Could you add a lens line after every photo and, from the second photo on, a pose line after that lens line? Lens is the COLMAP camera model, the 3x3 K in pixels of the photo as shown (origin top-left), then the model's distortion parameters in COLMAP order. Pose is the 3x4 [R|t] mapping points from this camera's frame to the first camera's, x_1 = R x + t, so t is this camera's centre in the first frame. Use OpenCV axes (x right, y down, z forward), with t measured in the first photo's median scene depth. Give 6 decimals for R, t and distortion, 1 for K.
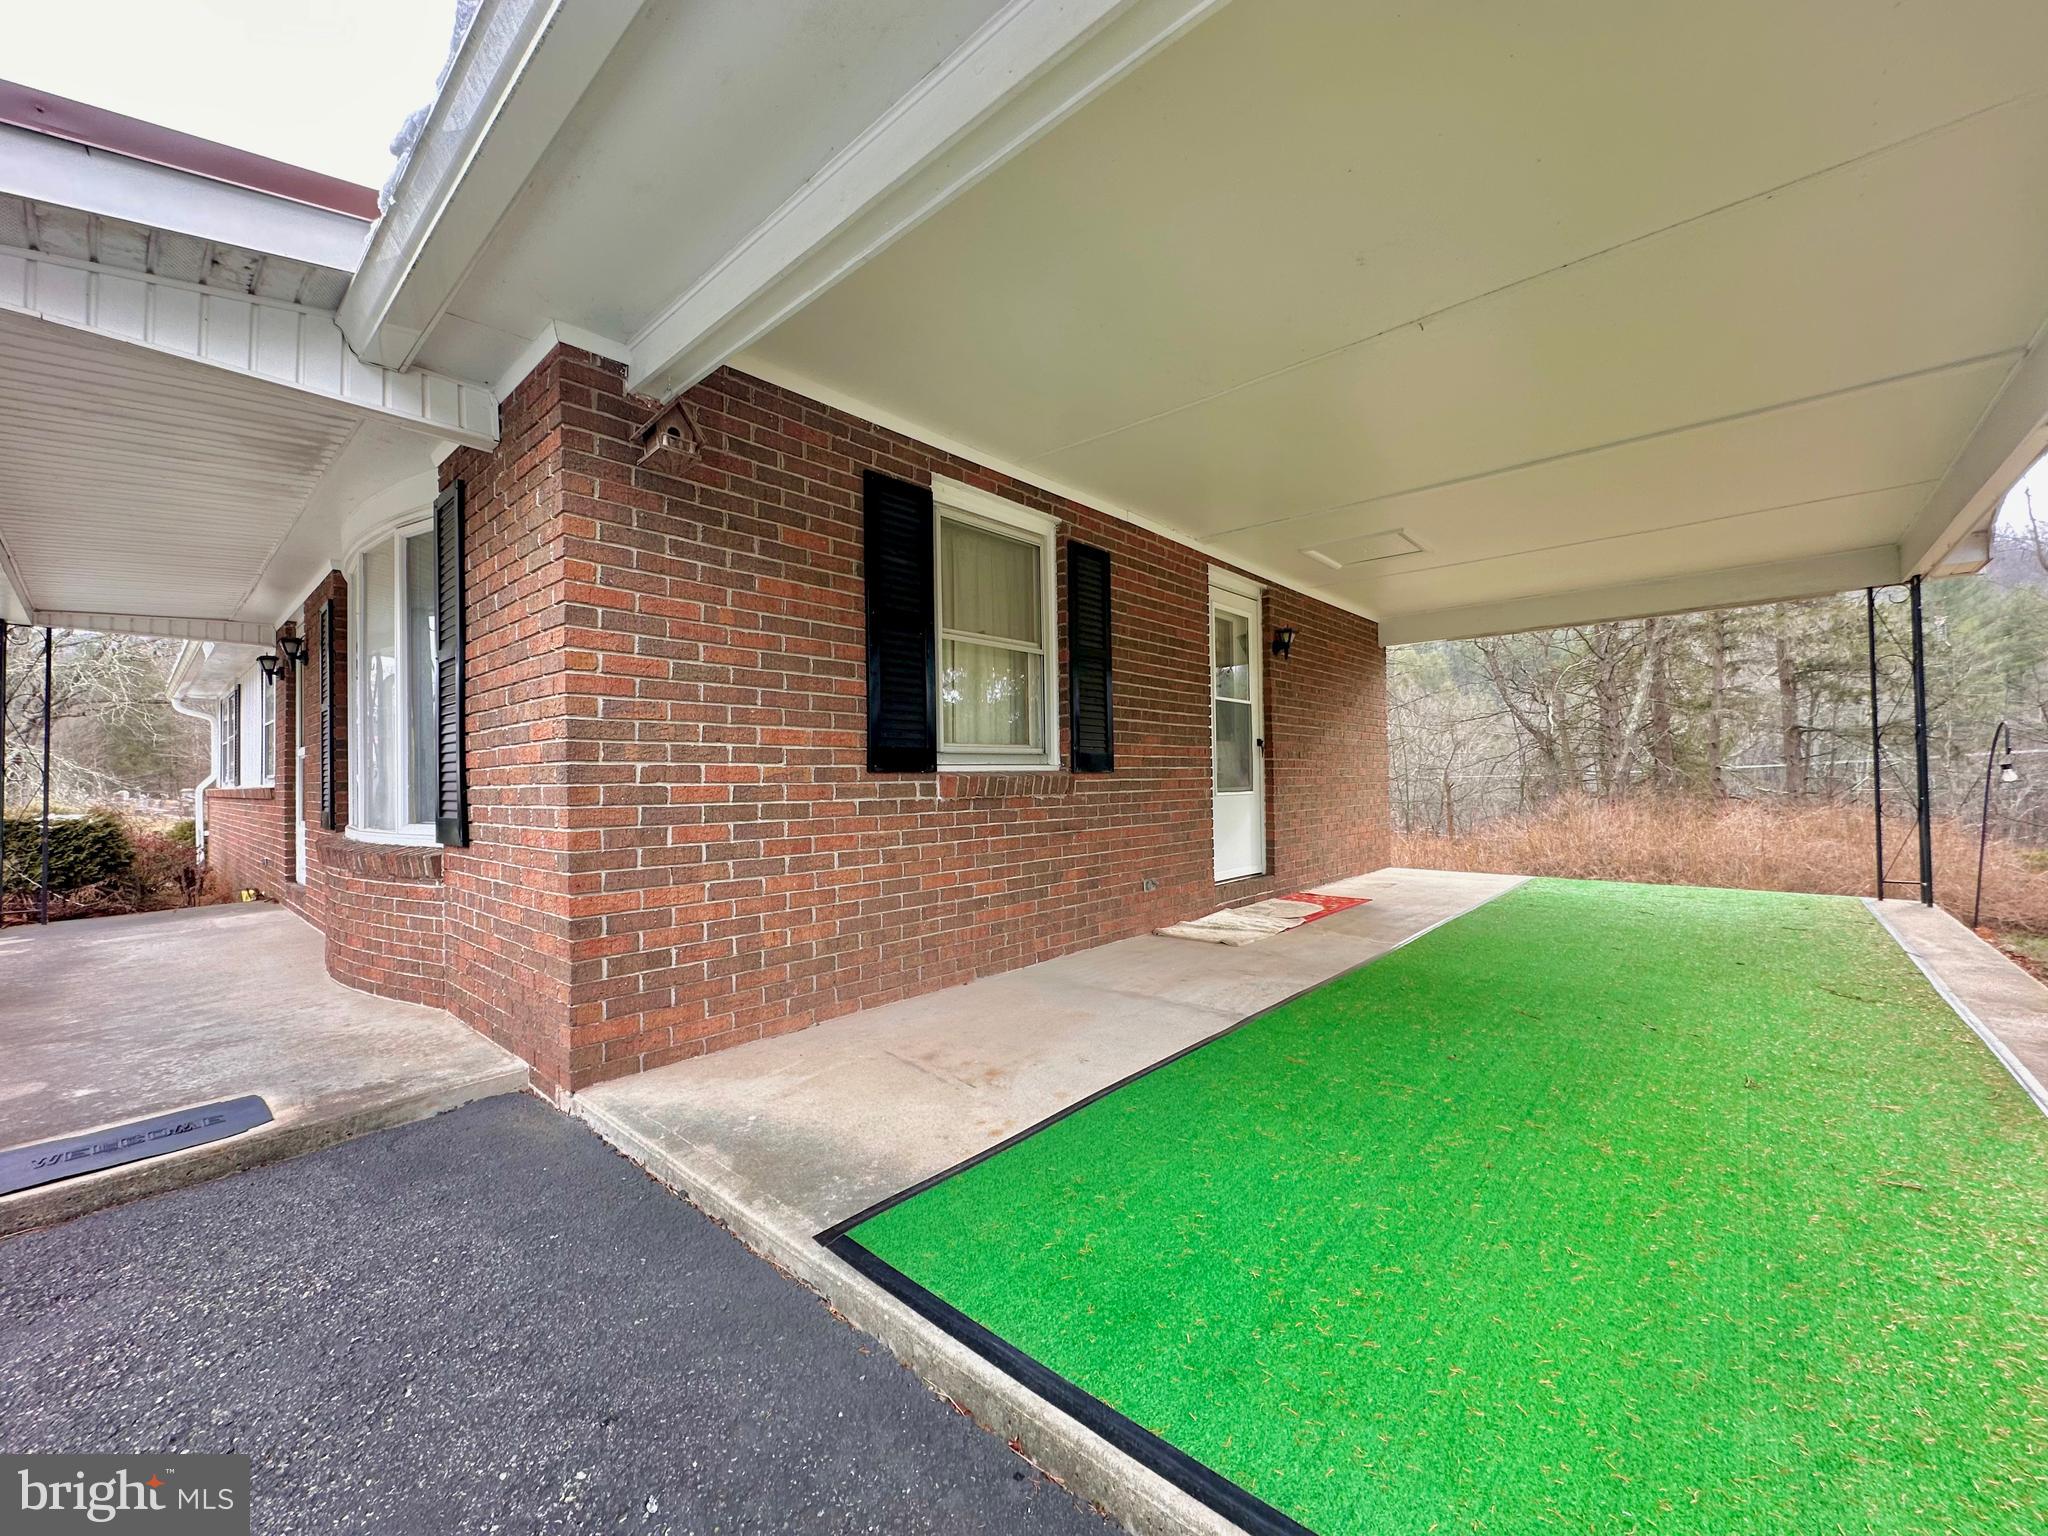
lens RADIAL K [[810.3, 0, 1024.0], [0, 810.3, 768.0], [0, 0, 1]] dist [0.000165, 0.000023]
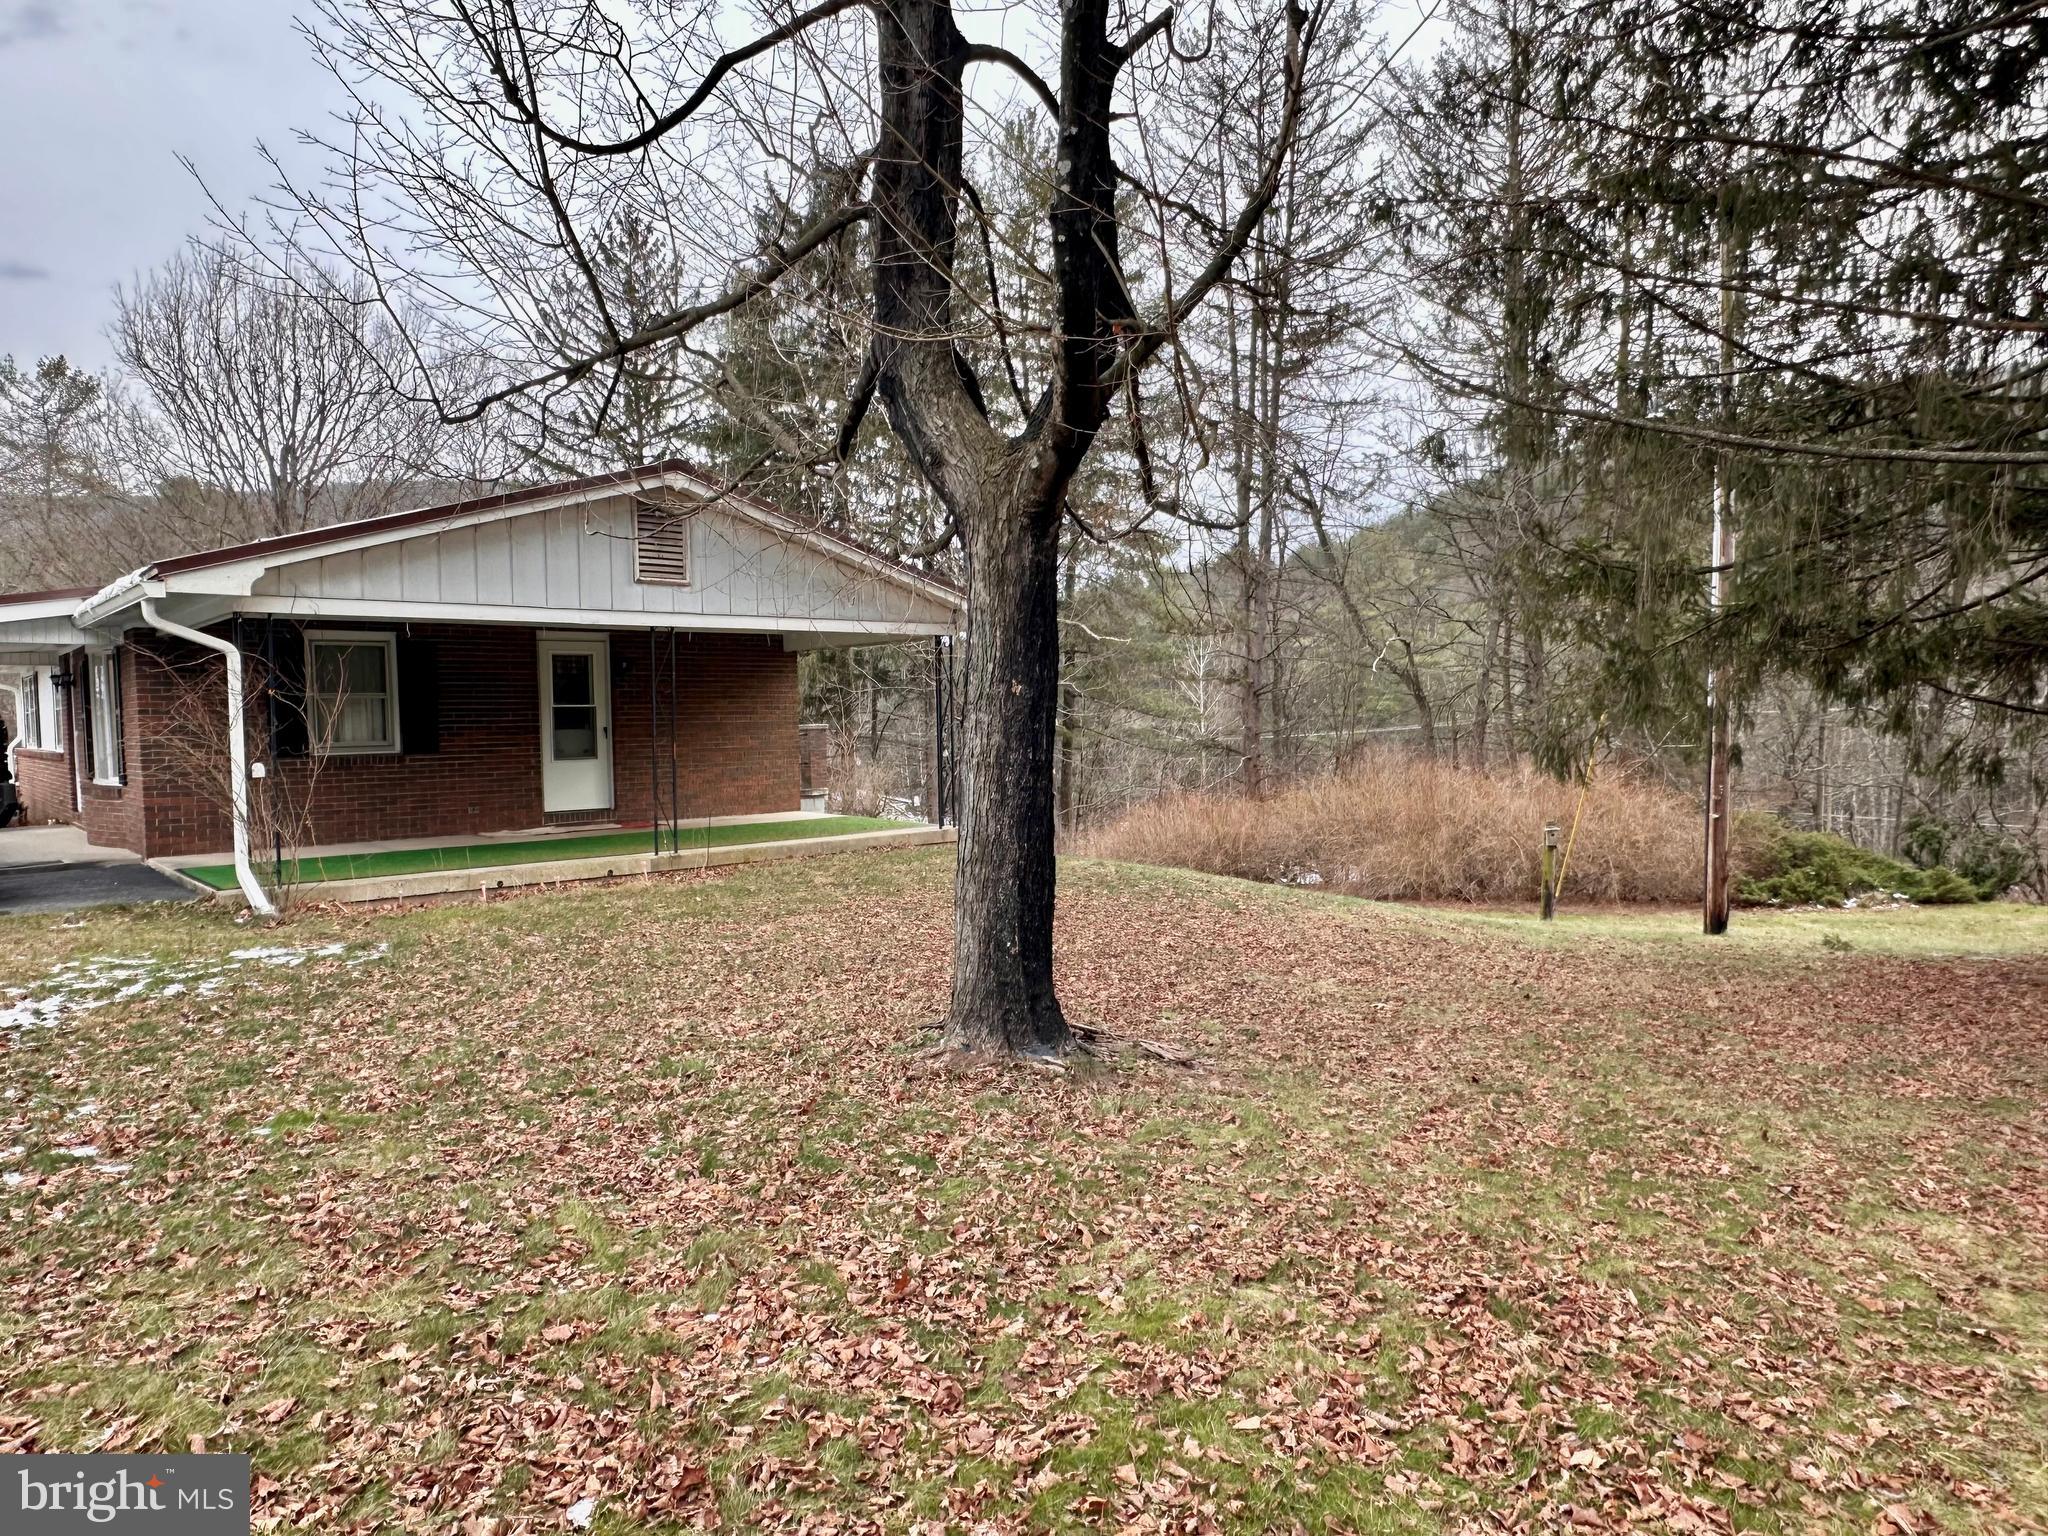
lens RADIAL K [[1309.0, 0, 1024.0], [0, 1309.0, 768.0], [0, 0, 1]] dist [0.000119, 0.000209]
pose [[0.993052, 0.004014, -0.117611, 1.596948], [0.002878, 0.998291, 0.058368, -0.117709], [0.117645, -0.058301, 0.991343, -1.695375]]
